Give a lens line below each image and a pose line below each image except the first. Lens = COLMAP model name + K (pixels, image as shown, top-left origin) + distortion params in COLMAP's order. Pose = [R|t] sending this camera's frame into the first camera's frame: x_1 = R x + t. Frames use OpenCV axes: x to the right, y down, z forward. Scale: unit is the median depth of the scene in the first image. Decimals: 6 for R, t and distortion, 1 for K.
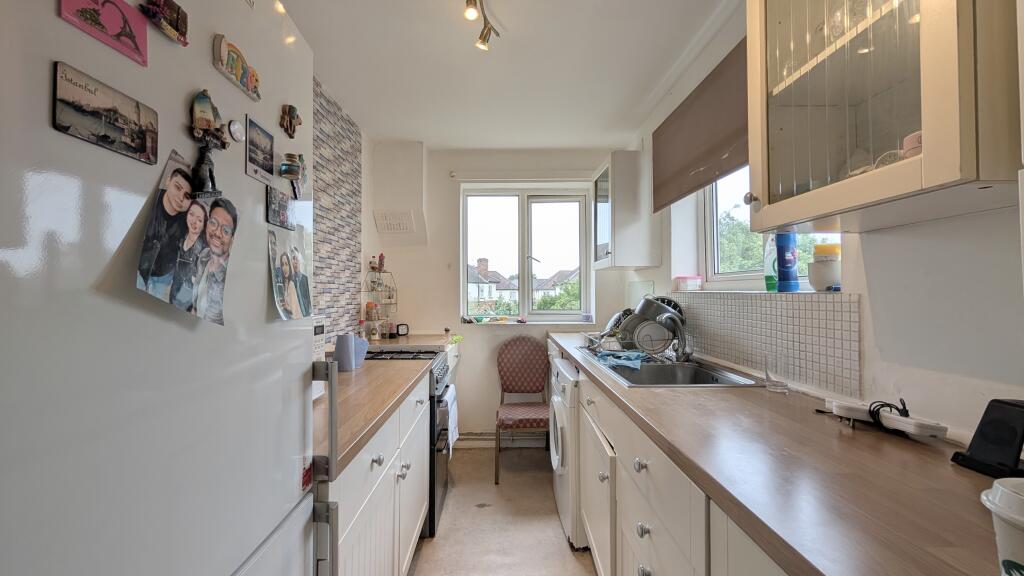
lens RADIAL K [[383.5, 0, 509.8], [0, 383.5, 288.5], [0, 0, 1]] dist [-0.001713, 0.000146]
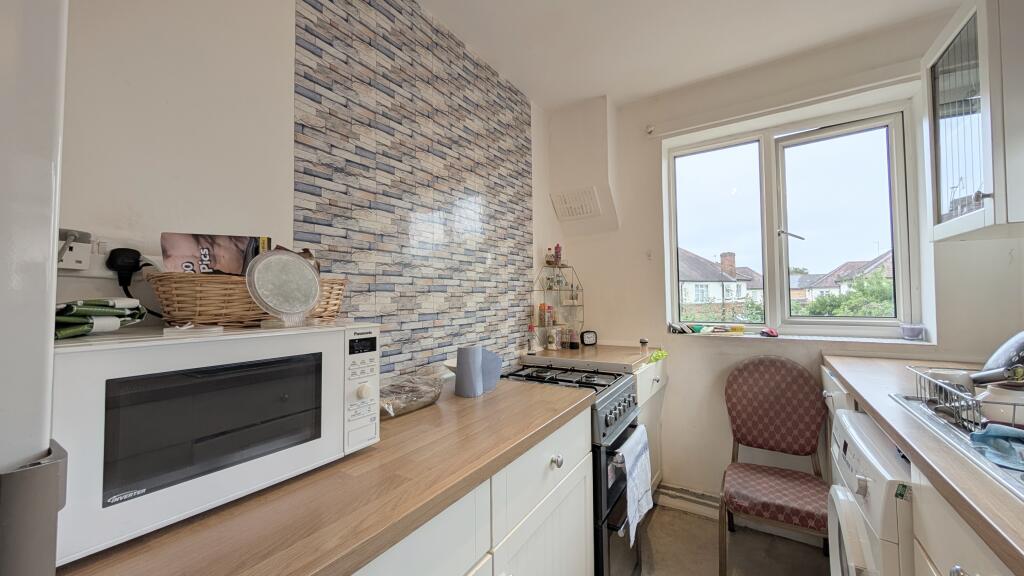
lens RADIAL K [[383.5, 0, 510.9], [0, 383.5, 287.8], [0, 0, 1]] dist [-0.001713, 0.000146]
pose [[0.829364, -0.023152, -0.558229, 0.036958], [0.019456, 0.999732, -0.012557, 0.010344], [0.558370, -0.000446, 0.829592, 0.271969]]
